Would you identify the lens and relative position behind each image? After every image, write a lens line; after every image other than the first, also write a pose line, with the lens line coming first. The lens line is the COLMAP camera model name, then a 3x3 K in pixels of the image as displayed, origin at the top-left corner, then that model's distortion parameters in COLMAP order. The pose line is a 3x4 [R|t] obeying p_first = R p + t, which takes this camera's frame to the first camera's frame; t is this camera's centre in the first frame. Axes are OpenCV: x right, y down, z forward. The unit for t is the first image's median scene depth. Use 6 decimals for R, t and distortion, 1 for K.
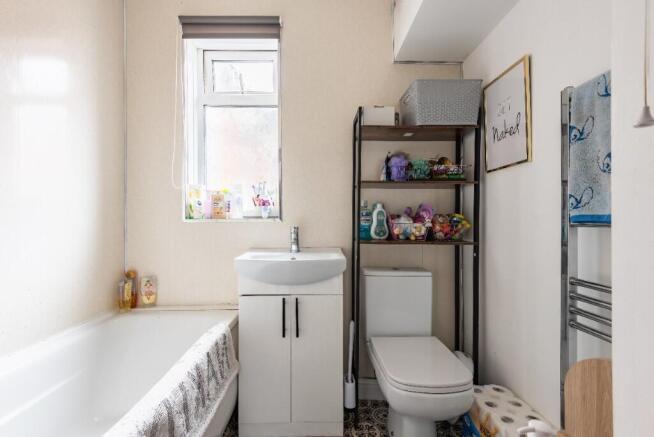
lens RADIAL K [[330.2, 0, 327.0], [0, 330.2, 218.5], [0, 0, 1]] dist [0.040932, -0.031650]
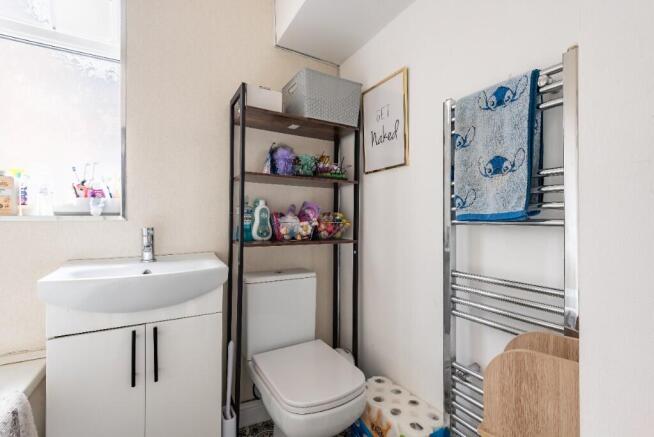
lens RADIAL K [[293.0, 0, 327.0], [0, 293.0, 218.5], [0, 0, 1]] dist [0.034123, -0.020222]
pose [[0.870725, 0.004349, 0.491751, -0.079228], [-0.005013, 0.999987, 0.000032, 0.003701], [-0.491745, -0.002493, 0.870736, 0.243627]]
